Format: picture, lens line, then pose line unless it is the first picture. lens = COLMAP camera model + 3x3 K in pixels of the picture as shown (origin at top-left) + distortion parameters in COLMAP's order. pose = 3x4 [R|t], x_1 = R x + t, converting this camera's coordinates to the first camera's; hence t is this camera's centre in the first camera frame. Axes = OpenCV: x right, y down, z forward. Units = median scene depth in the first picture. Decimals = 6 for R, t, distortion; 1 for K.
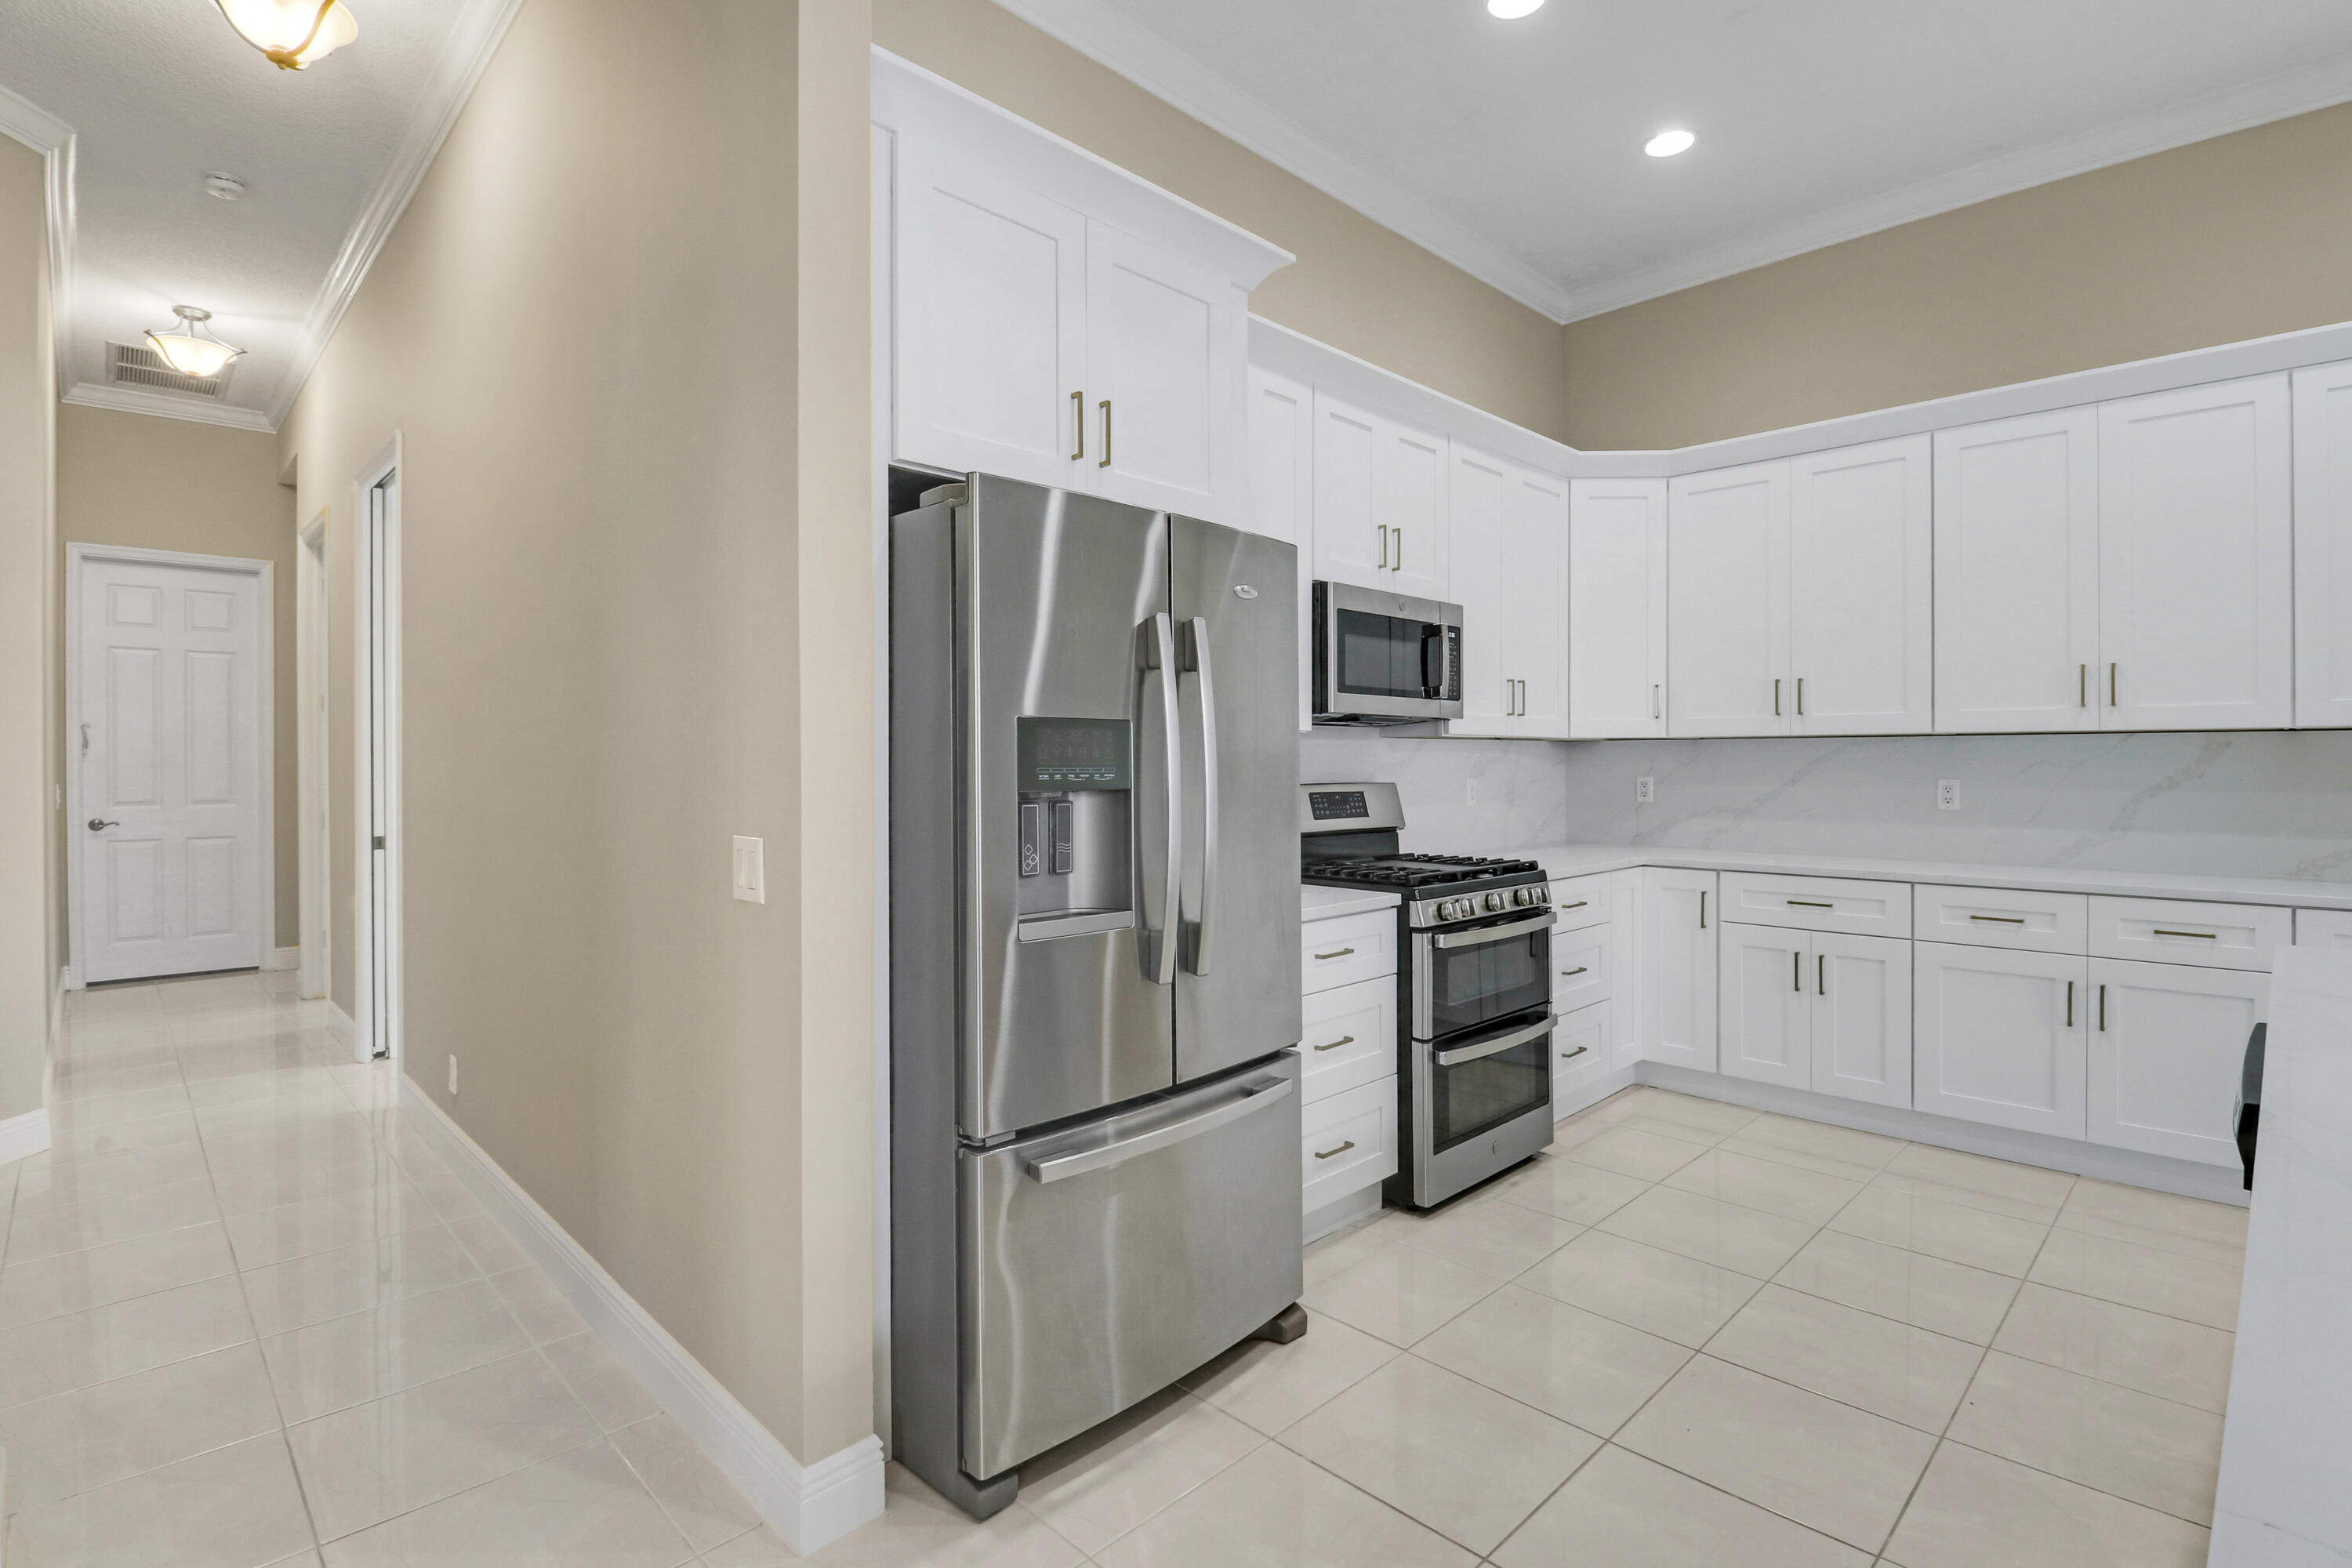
lens RADIAL K [[1106.4, 0, 1153.1], [0, 1106.4, 756.5], [0, 0, 1]] dist [-0.012248, -0.000891]
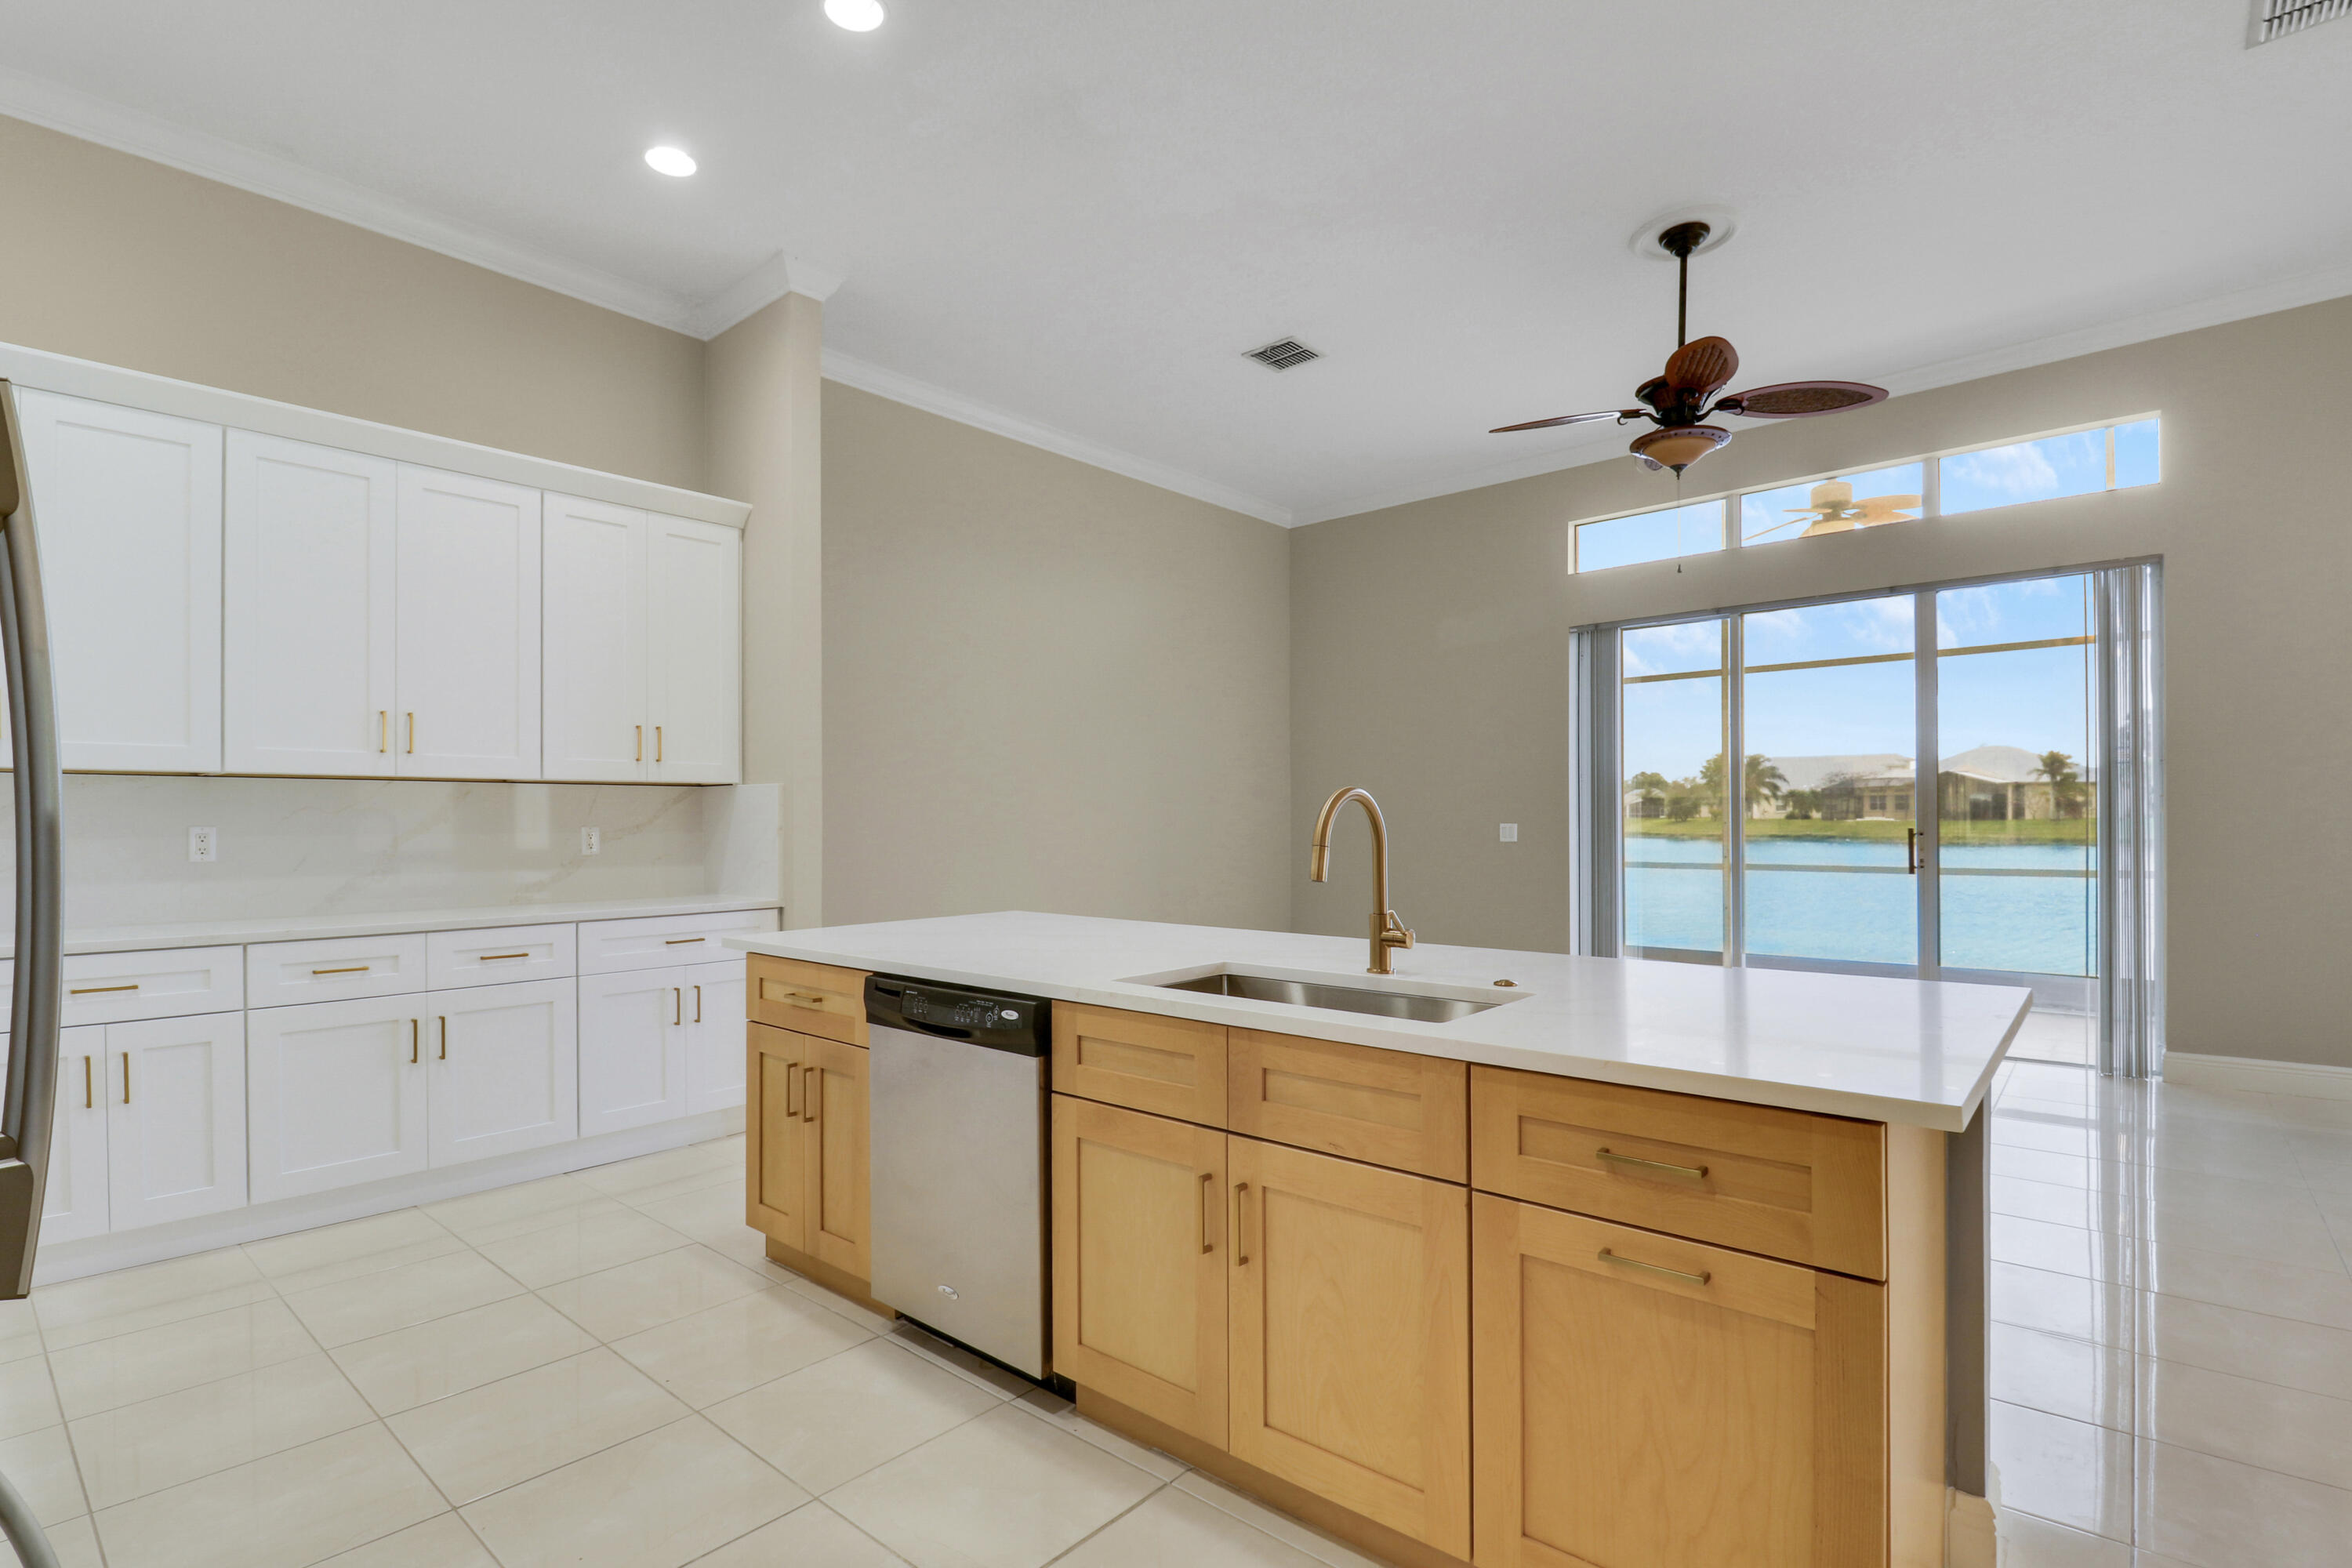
lens RADIAL K [[1141.6, 0, 1141.5], [0, 1141.6, 808.6], [0, 0, 1]] dist [0.000169, -0.000153]
pose [[-0.065488, 0.010681, 0.997796, -0.258137], [0.002432, 0.999941, -0.010545, 0.019693], [-0.997850, 0.001736, -0.065510, 0.361230]]
